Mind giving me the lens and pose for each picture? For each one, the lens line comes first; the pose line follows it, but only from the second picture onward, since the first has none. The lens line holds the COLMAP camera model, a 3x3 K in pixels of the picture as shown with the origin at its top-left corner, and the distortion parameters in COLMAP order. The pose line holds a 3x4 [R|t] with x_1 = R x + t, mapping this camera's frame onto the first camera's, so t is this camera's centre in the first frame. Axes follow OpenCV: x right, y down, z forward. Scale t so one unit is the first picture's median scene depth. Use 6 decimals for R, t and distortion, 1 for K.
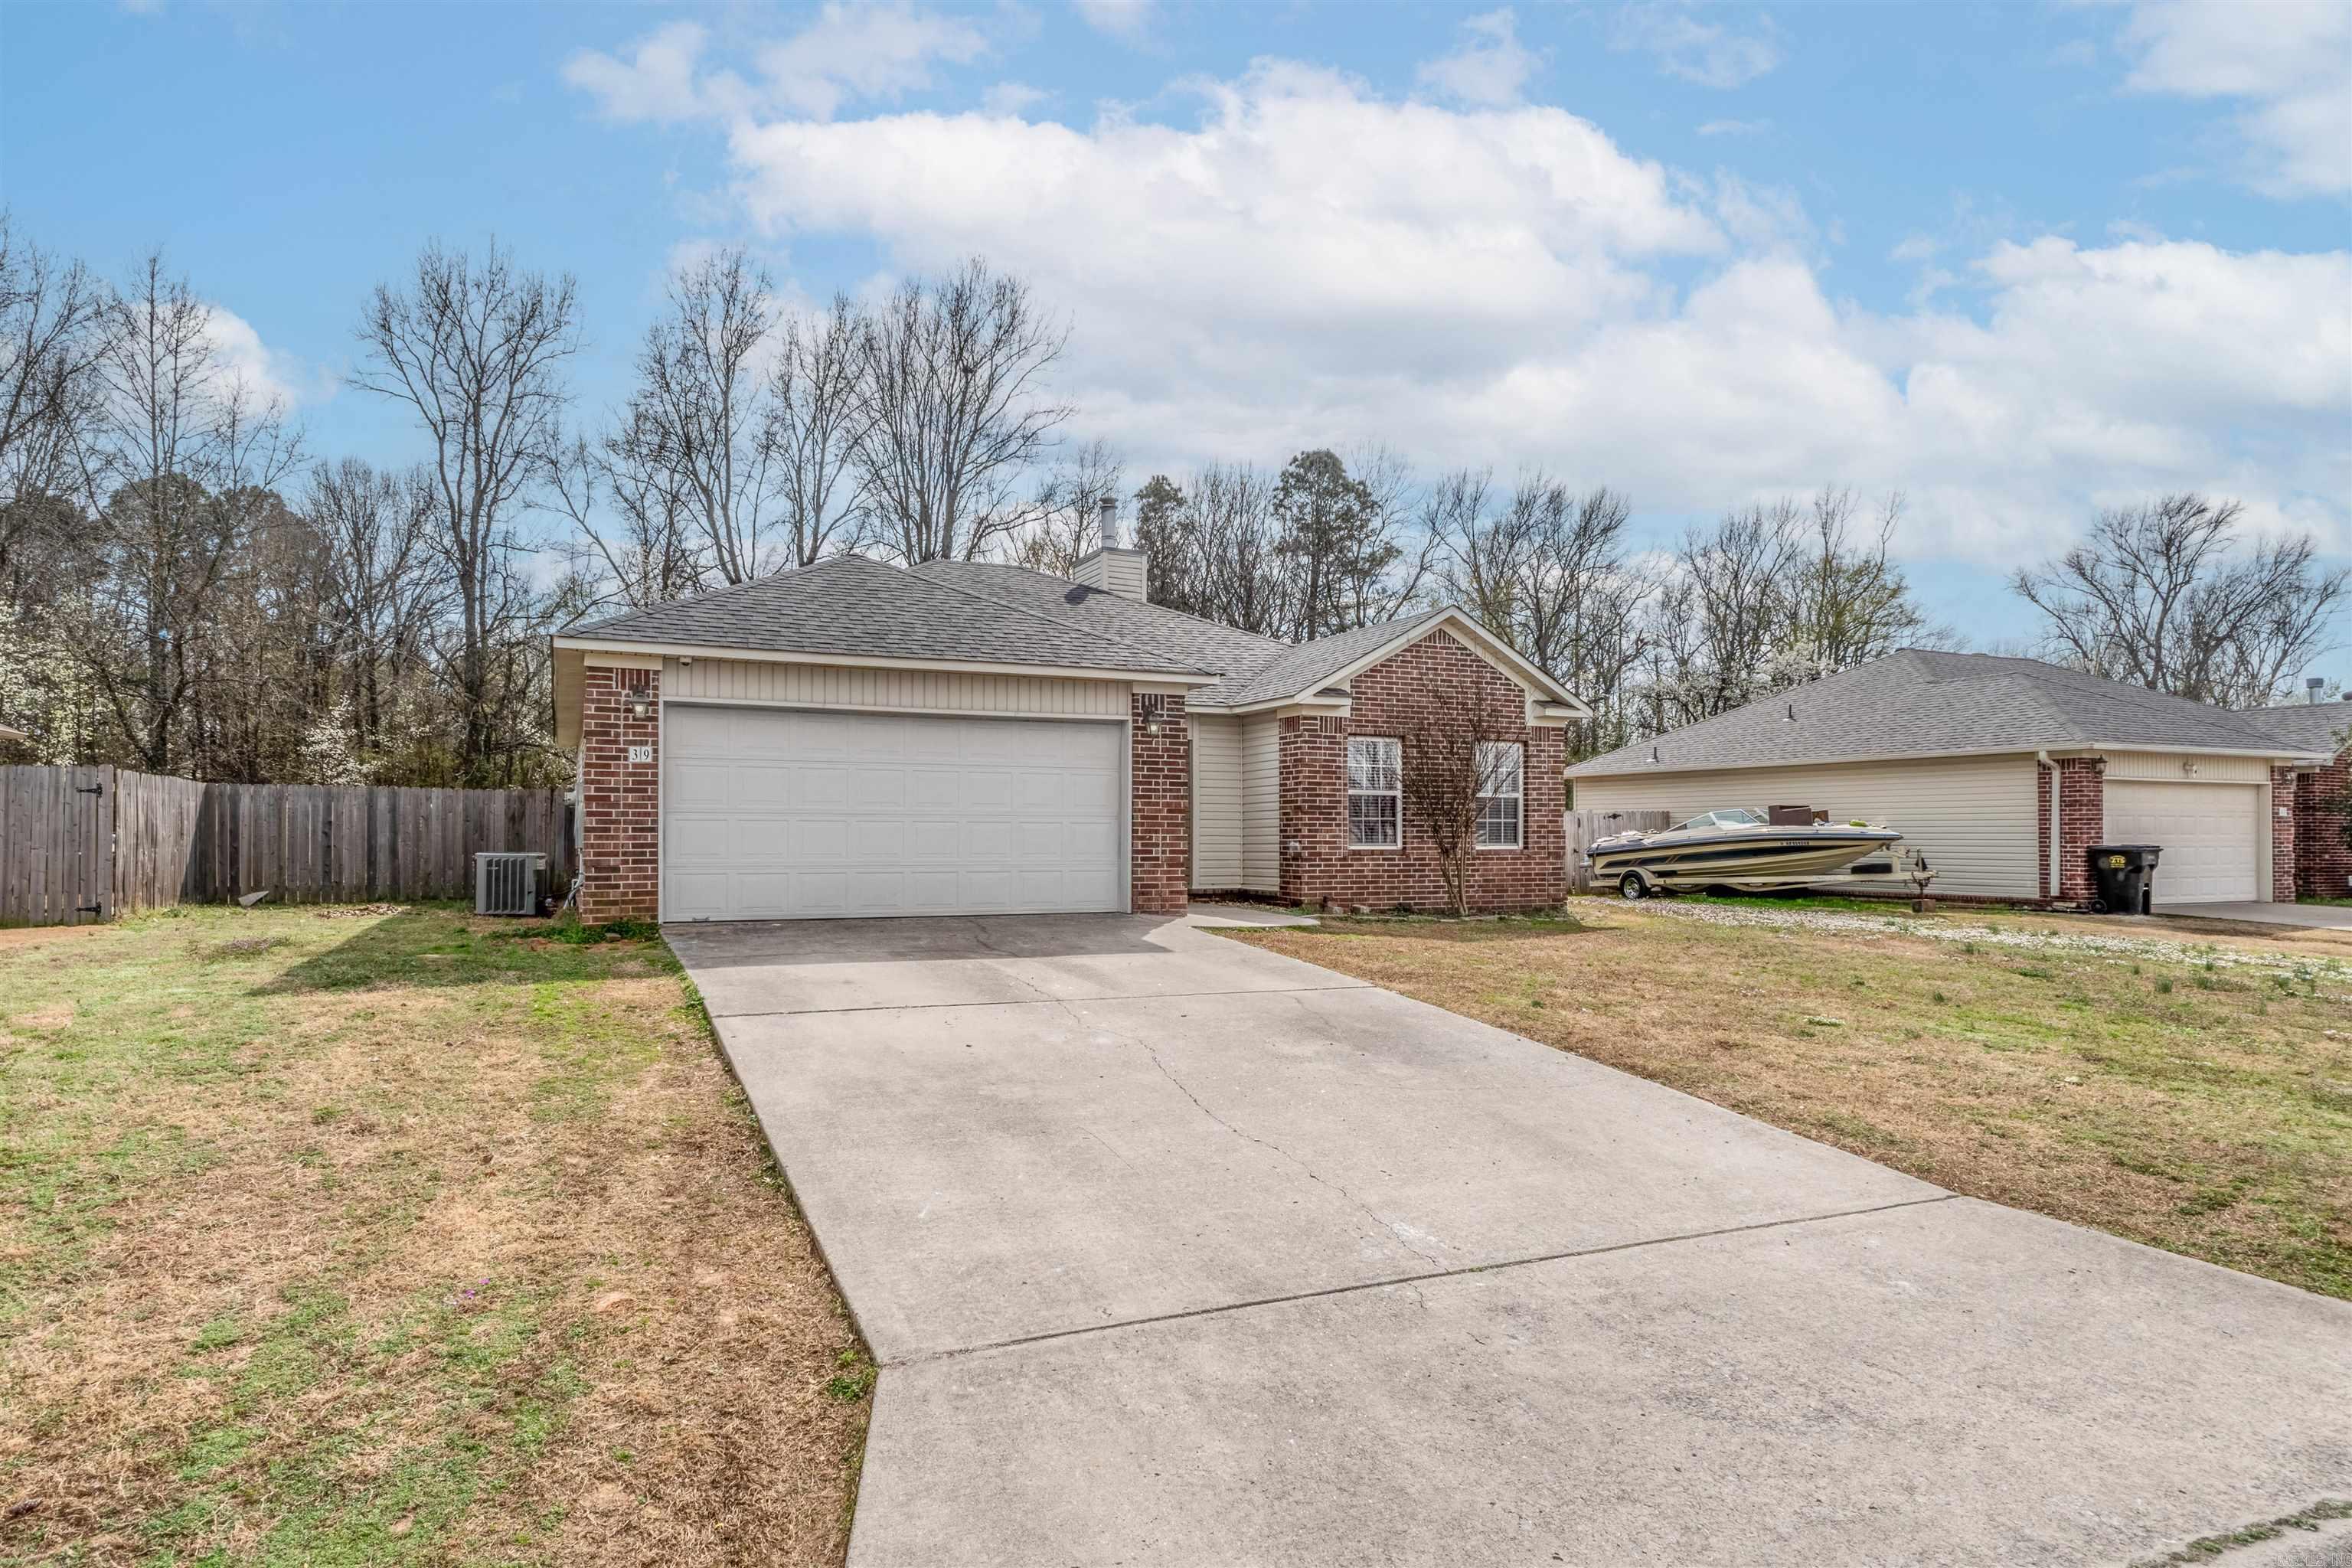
lens RADIAL K [[1419.6, 0, 1185.3], [0, 1419.6, 802.8], [0, 0, 1]] dist [-0.003296, -0.000397]
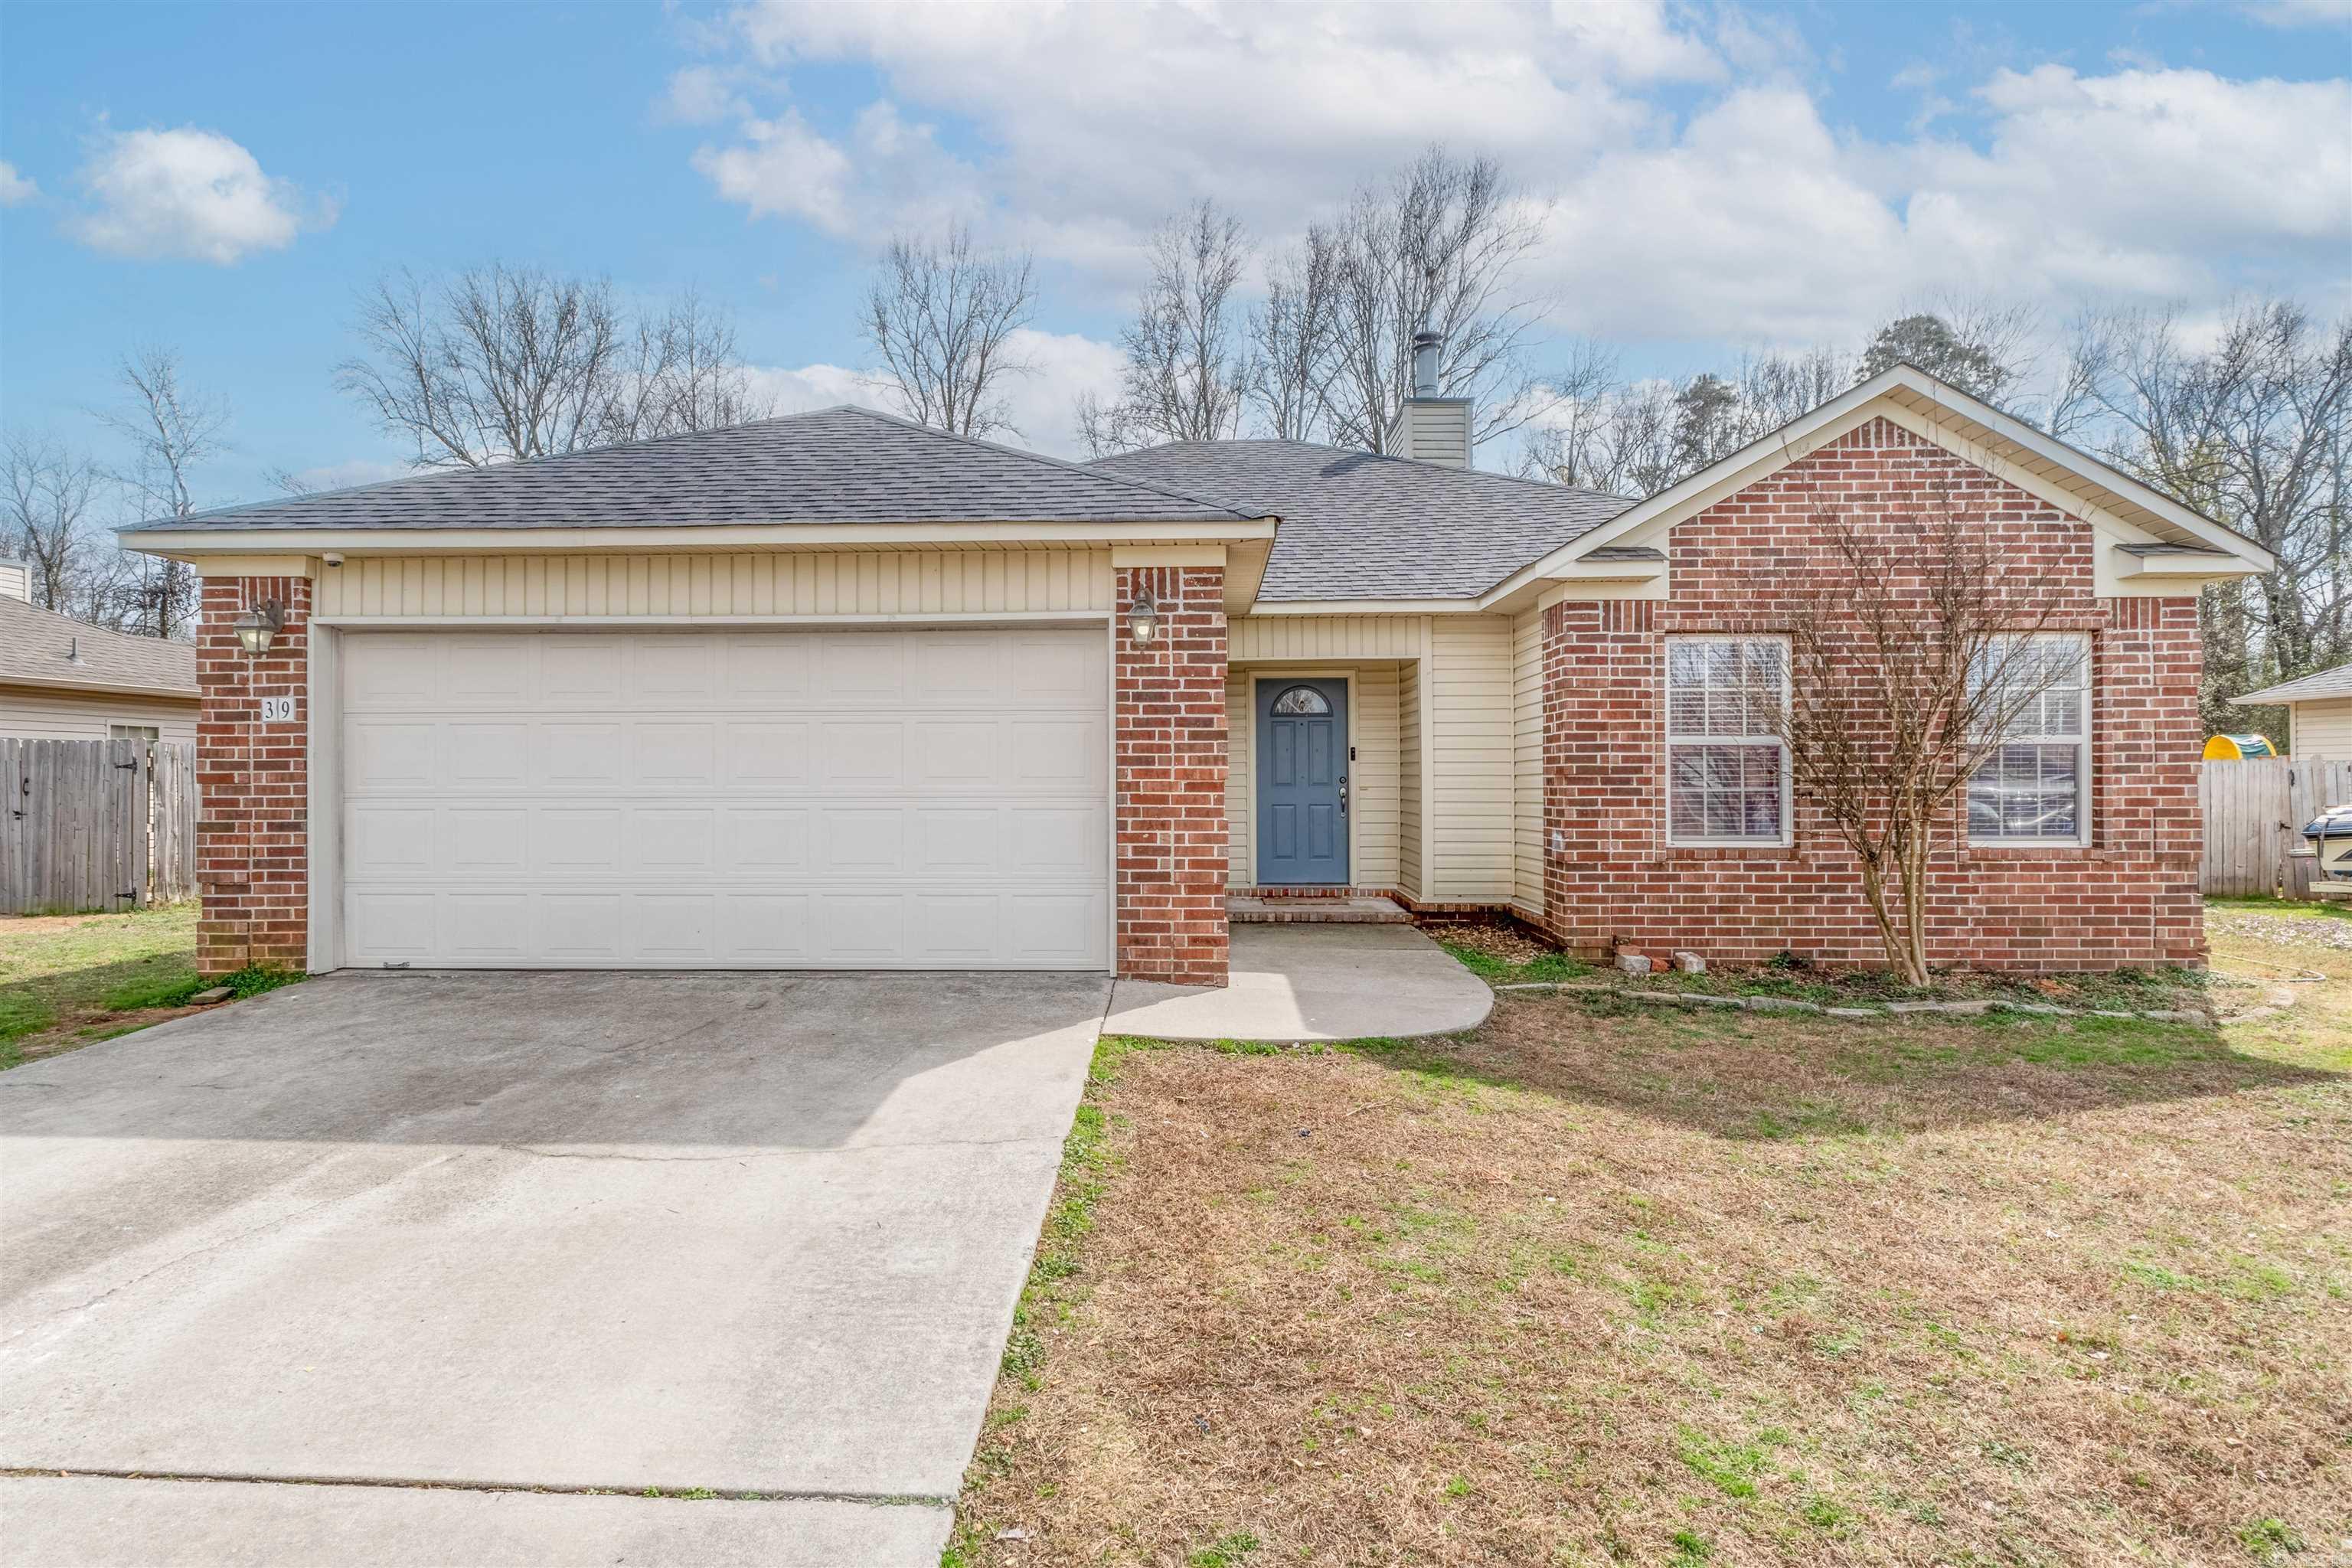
lens RADIAL K [[1262.9, 0, 1160.7], [0, 1262.9, 766.5], [0, 0, 1]] dist [-0.004876, 0.002952]
pose [[0.882099, -0.008249, -0.470991, 0.171000], [0.015516, 0.999813, 0.011548, -0.006271], [0.470808, -0.017494, 0.882062, 0.495112]]
